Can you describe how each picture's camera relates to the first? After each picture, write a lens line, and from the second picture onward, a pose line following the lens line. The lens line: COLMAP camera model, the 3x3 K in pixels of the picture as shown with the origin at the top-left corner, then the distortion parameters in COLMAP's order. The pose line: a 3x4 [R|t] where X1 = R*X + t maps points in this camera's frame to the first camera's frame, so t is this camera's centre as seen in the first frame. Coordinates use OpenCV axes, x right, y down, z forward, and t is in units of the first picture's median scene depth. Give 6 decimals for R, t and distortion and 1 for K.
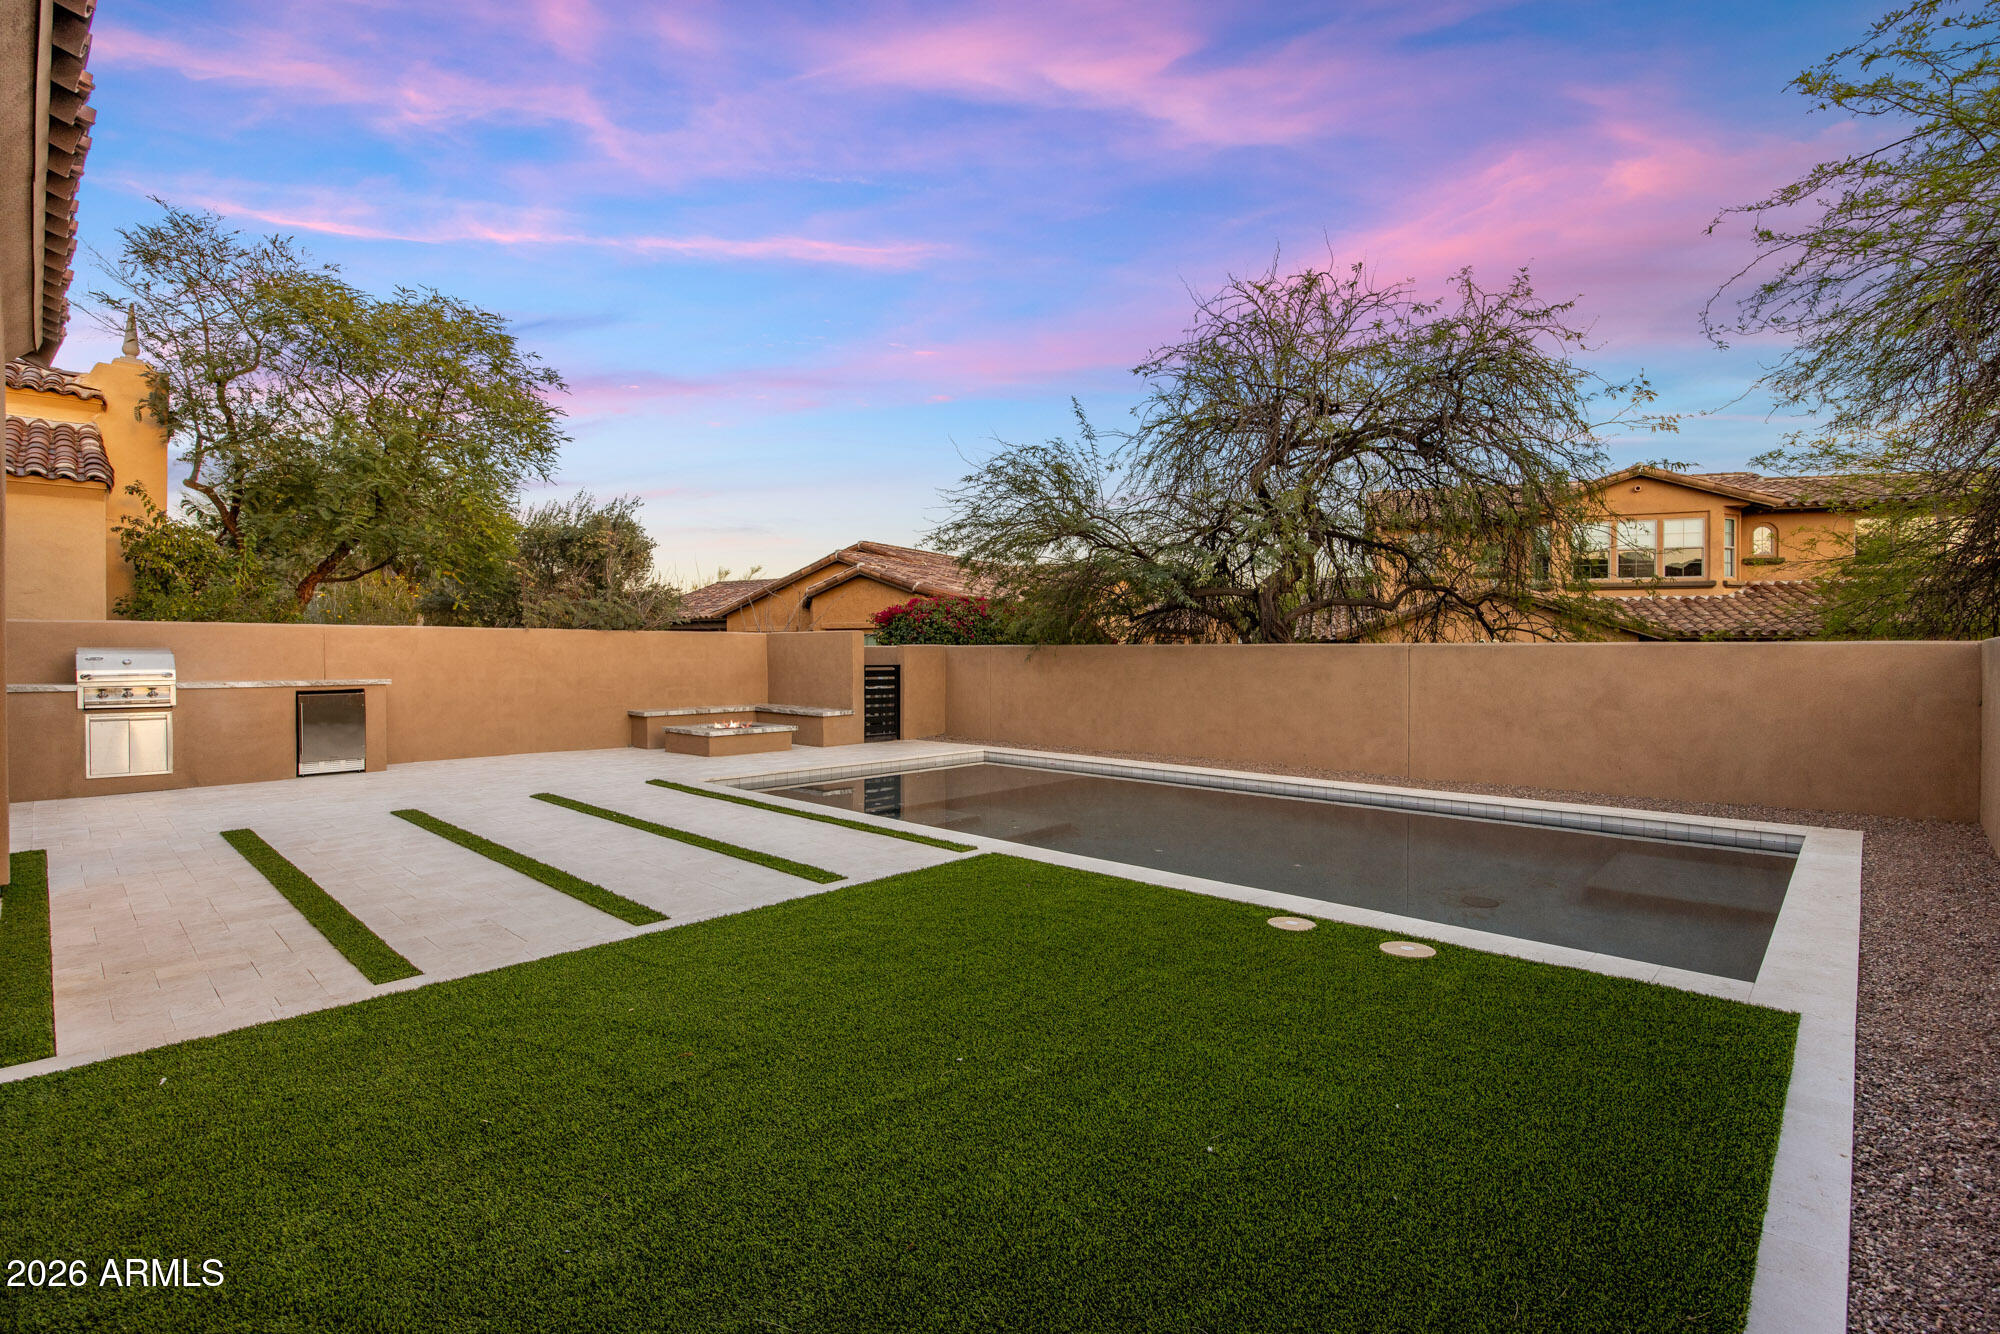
lens RADIAL K [[925.9, 0, 1006.4], [0, 925.9, 656.9], [0, 0, 1]] dist [-0.010805, -0.000530]
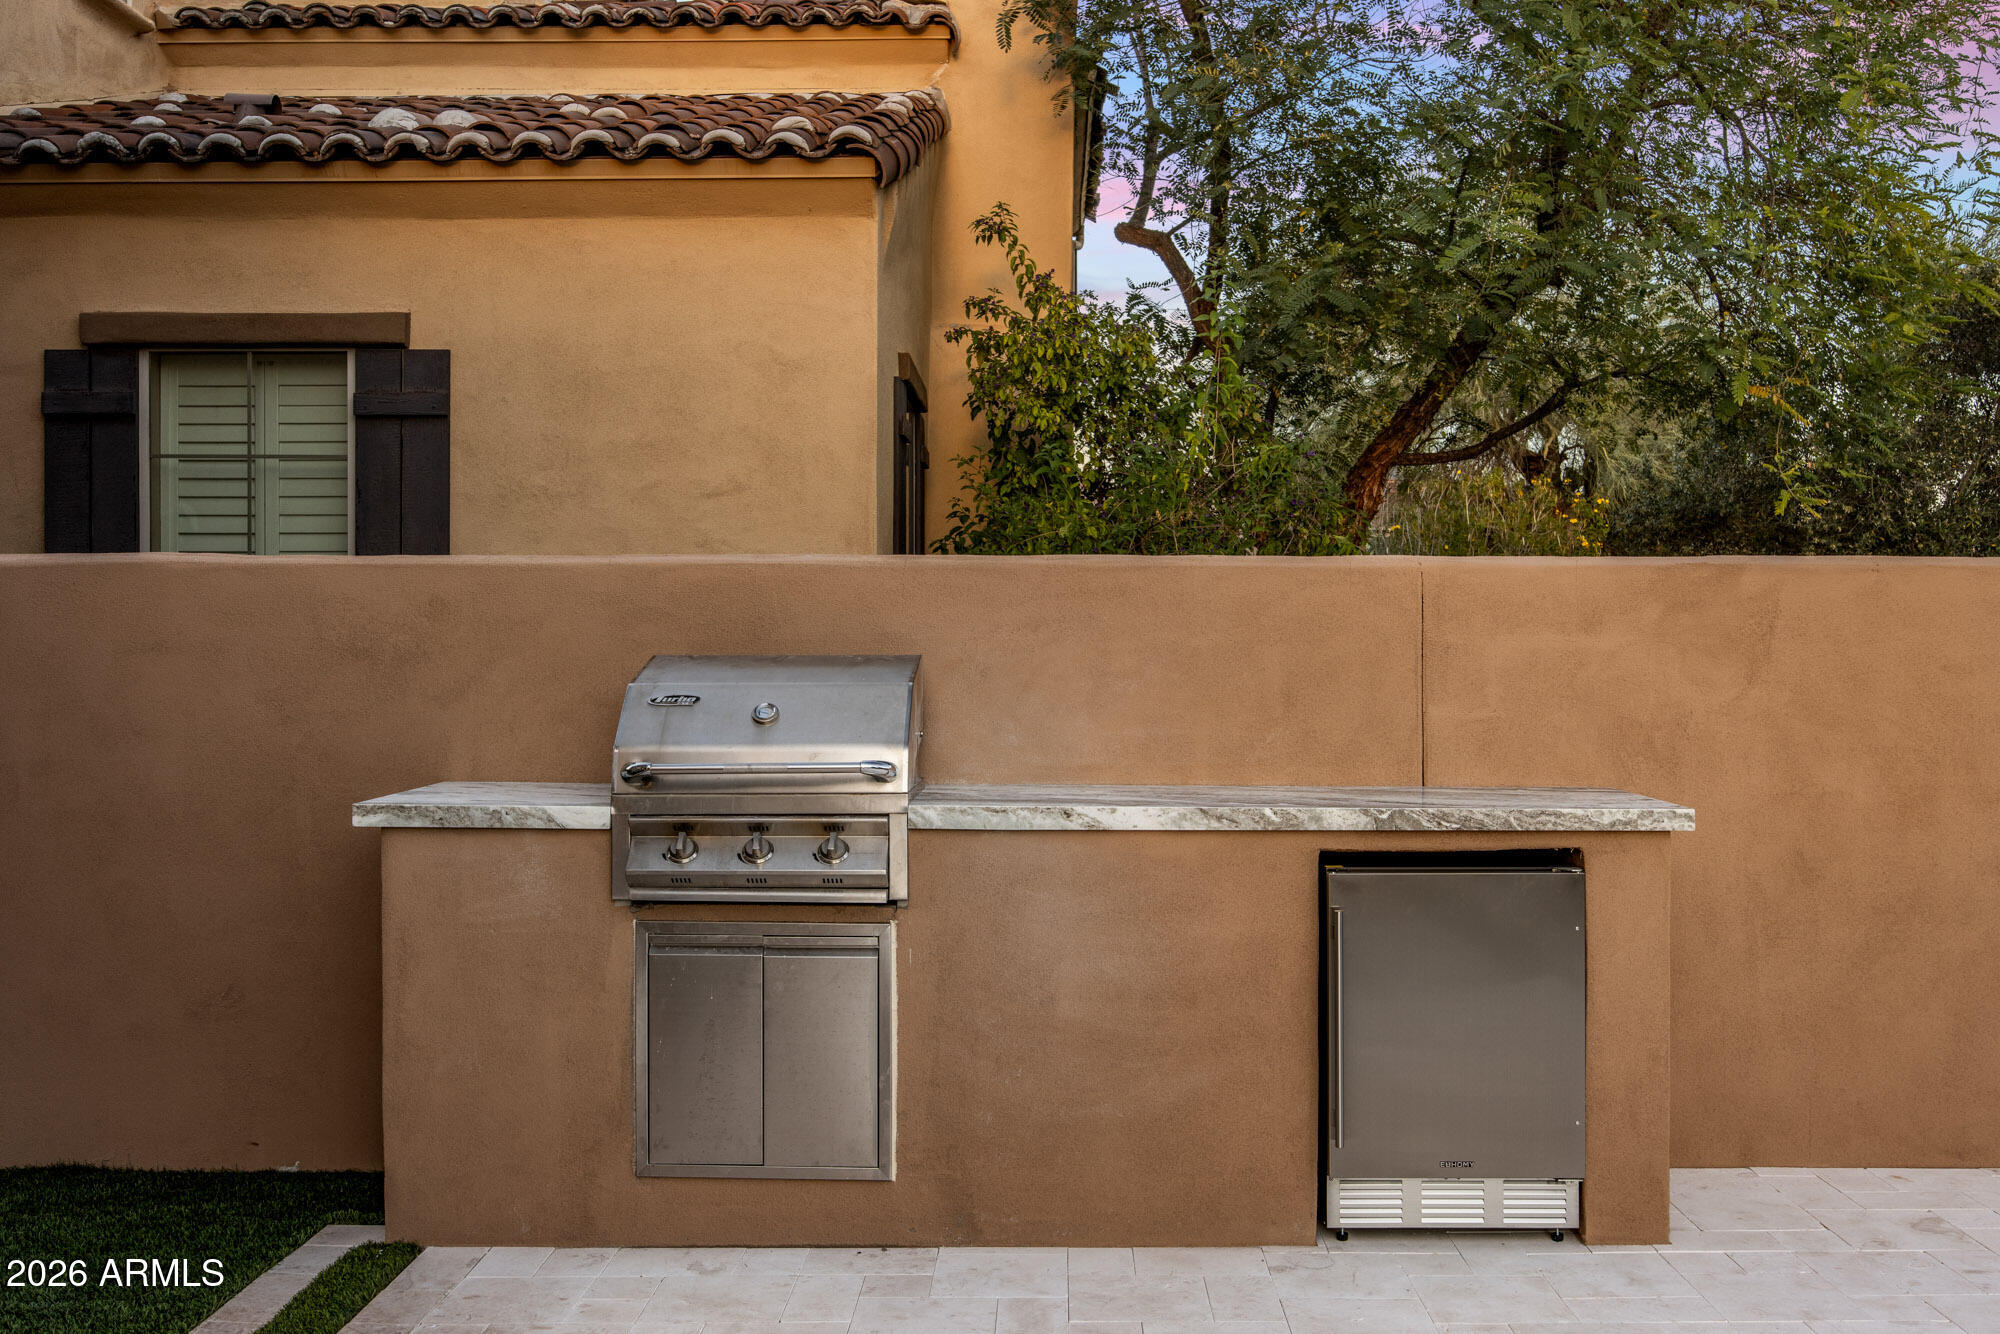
lens RADIAL K [[1869.5, 0, 1001.2], [0, 1869.5, 660.0], [0, 0, 1]] dist [-0.012418, 0.000000]
pose [[0.663606, 0.007483, -0.748045, -0.442307], [-0.004071, 0.999971, 0.006392, -0.010486], [0.748071, -0.001196, 0.663617, 0.585146]]
